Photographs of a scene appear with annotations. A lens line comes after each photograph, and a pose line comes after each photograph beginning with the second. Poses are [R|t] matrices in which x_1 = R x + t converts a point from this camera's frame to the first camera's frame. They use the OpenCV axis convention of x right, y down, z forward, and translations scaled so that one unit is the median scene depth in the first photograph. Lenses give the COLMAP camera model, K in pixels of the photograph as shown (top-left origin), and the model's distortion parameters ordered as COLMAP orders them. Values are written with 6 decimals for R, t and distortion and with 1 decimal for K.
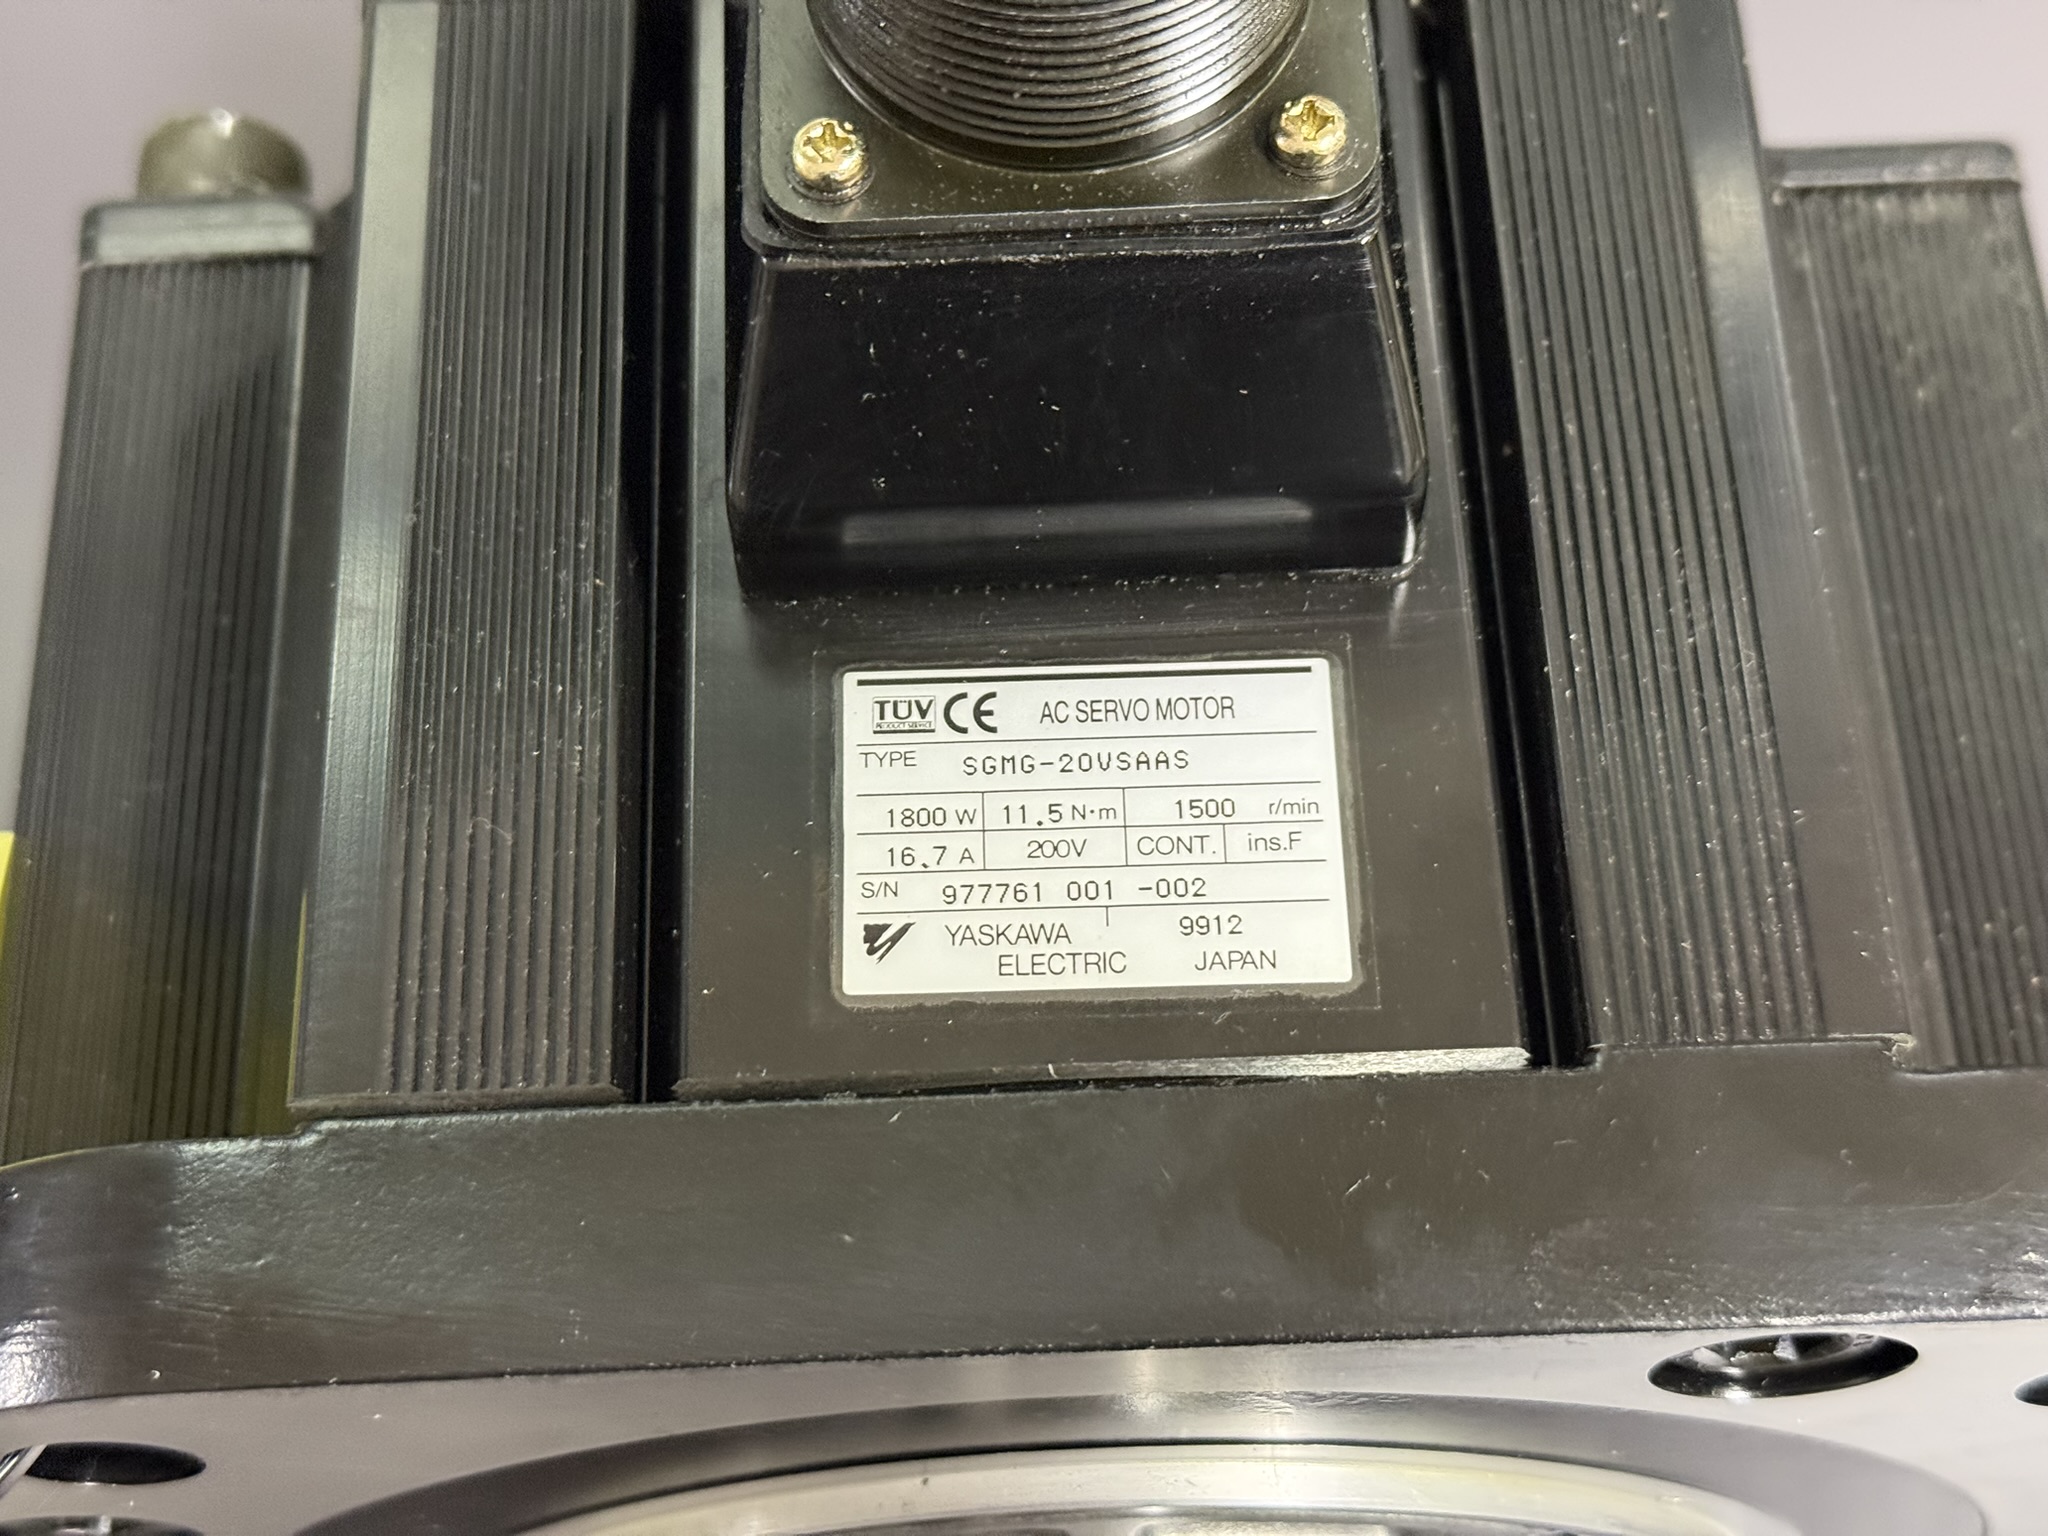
lens RADIAL K [[2839.1, 0, 1023.6], [0, 2839.1, 761.4], [0, 0, 1]] dist [0.125445, 0.000000]
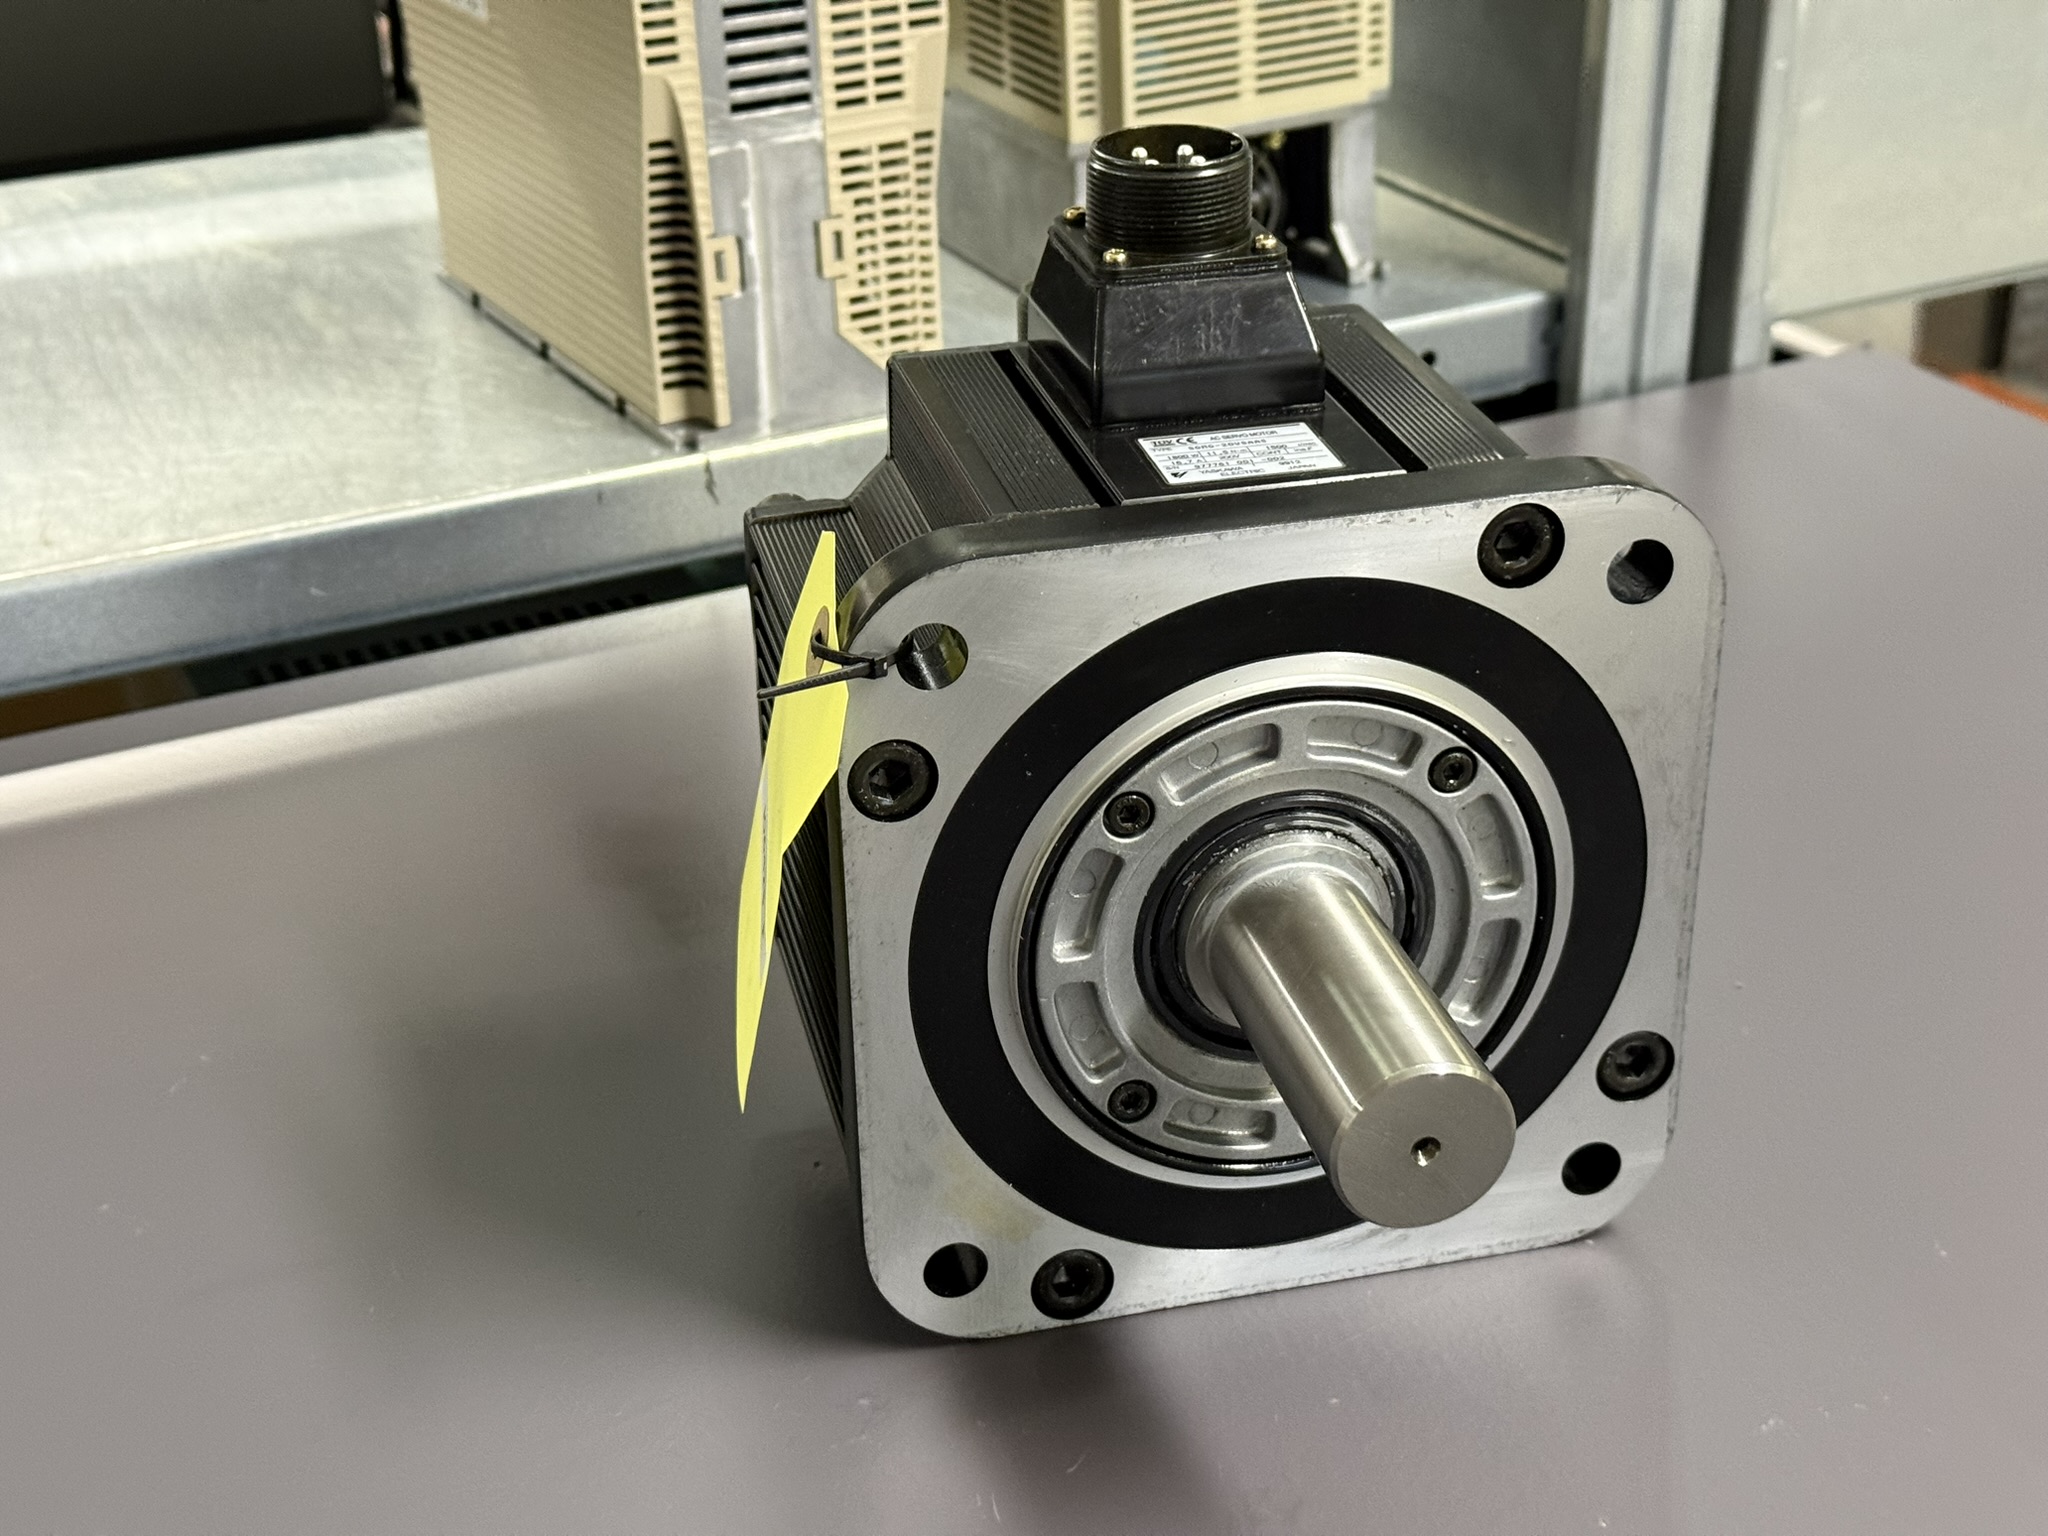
lens RADIAL K [[2839.1, 0, 1019.2], [0, 2839.1, 764.6], [0, 0, 1]] dist [0.125445, 0.000000]
pose [[0.979326, -0.091127, 0.180599, -0.725539], [0.181209, 0.792007, -0.582999, 1.870003], [-0.089909, 0.603673, 0.792146, -1.017256]]
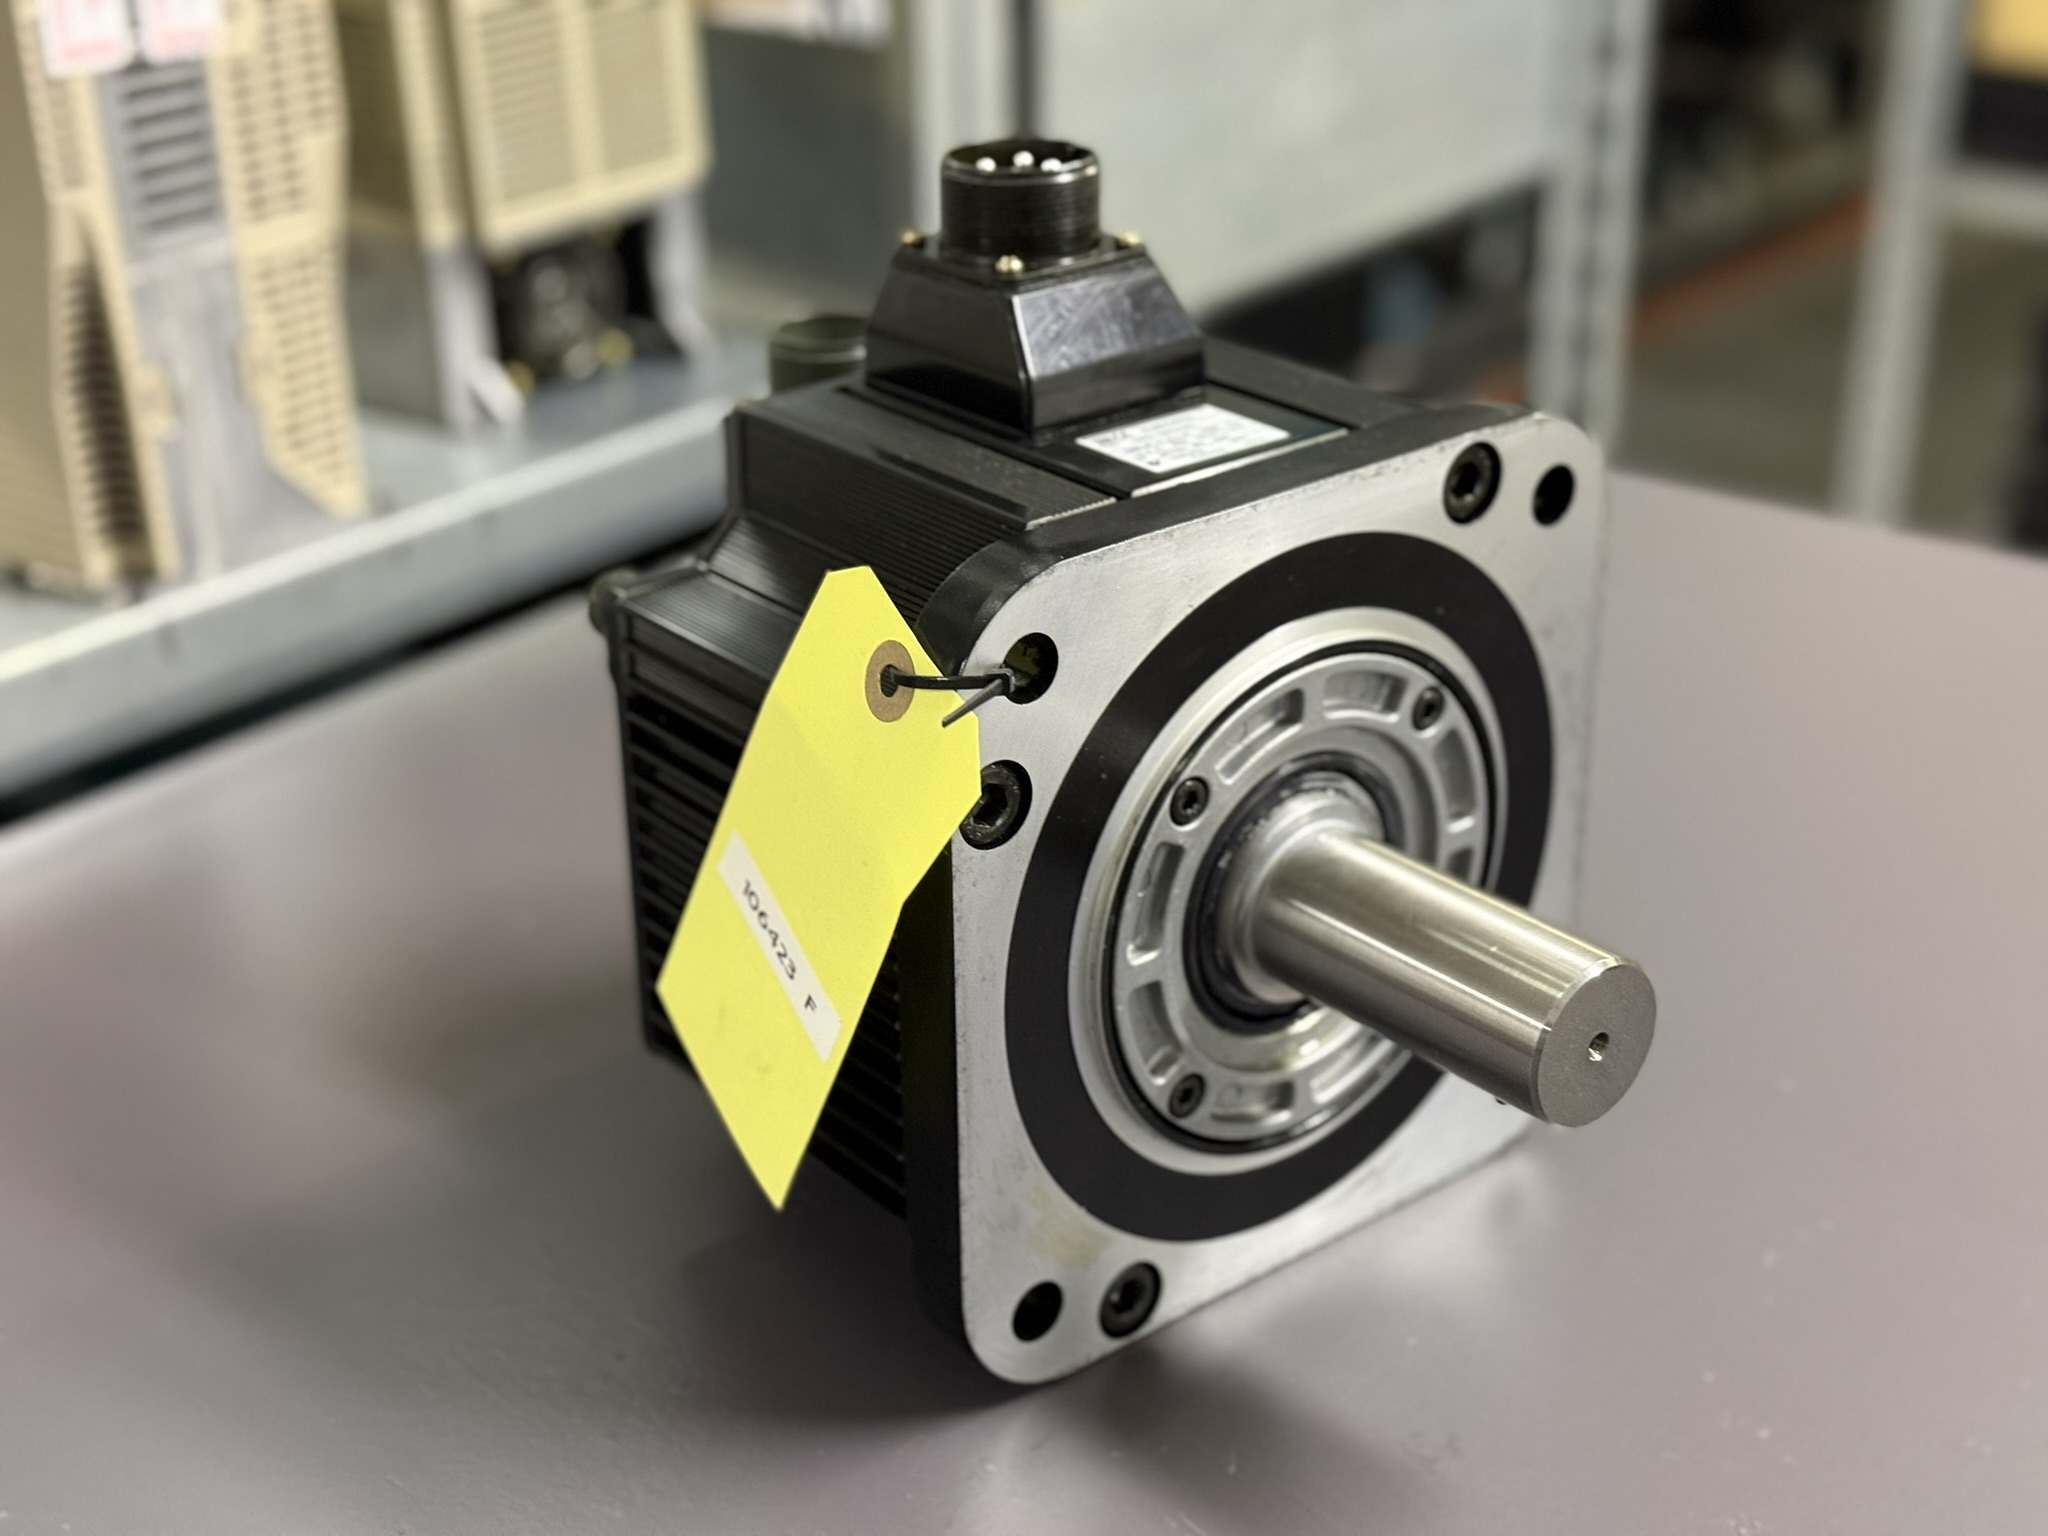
lens RADIAL K [[2839.1, 0, 1020.8], [0, 2839.1, 777.0], [0, 0, 1]] dist [0.125445, 0.000000]
pose [[0.799153, -0.246834, 0.548114, -1.755121], [0.538783, 0.698479, -0.471000, 1.517147], [-0.266587, 0.671715, 0.691181, -0.693178]]
